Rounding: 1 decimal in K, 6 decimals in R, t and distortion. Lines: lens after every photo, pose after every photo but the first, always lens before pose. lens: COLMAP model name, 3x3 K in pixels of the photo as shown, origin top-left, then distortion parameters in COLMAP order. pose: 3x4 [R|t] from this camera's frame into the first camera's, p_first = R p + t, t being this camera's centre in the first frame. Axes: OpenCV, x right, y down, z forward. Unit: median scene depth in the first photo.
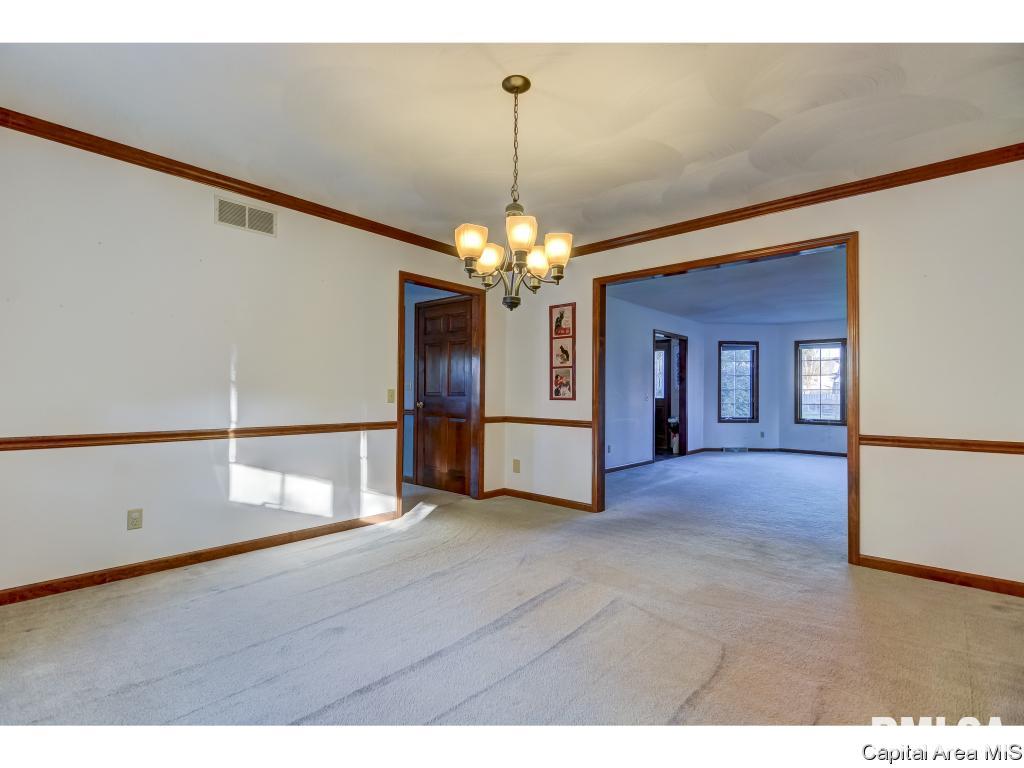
lens RADIAL K [[484.9, 0, 512.0], [0, 484.9, 384.0], [0, 0, 1]] dist [0.000957, 0.000035]
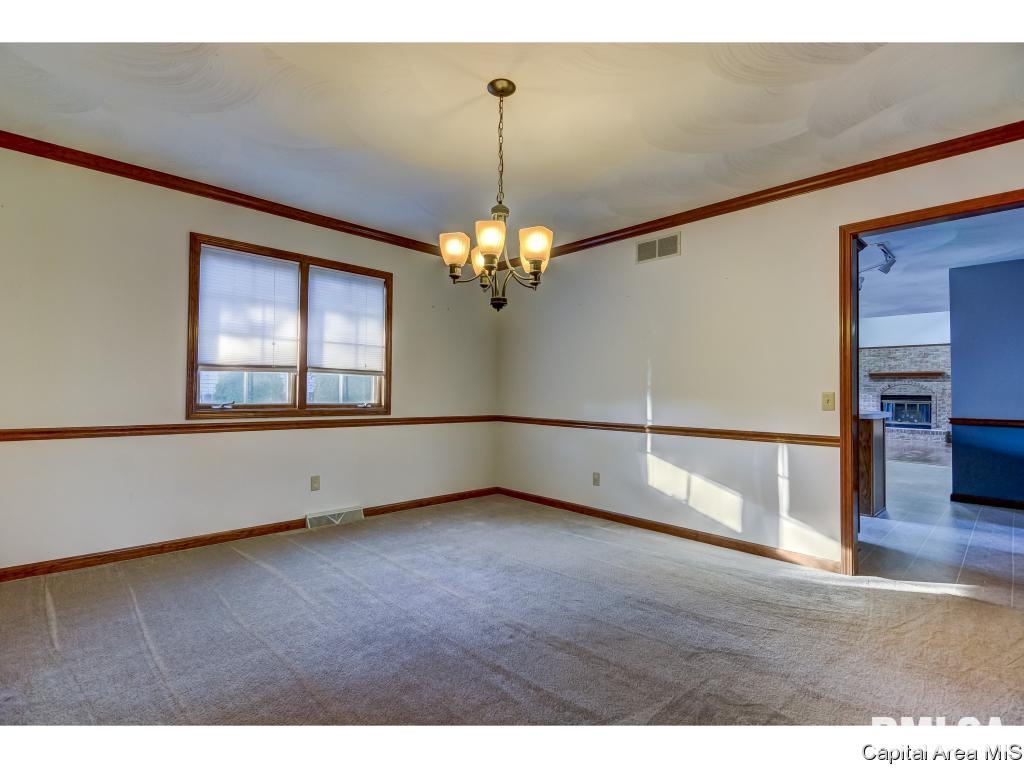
lens RADIAL K [[484.9, 0, 512.0], [0, 484.9, 384.0], [0, 0, 1]] dist [0.000957, 0.000035]
pose [[-0.064125, -0.029415, -0.997508, 0.655773], [0.006419, 0.999533, -0.029888, 0.021743], [0.997921, -0.008320, -0.063906, 0.720842]]
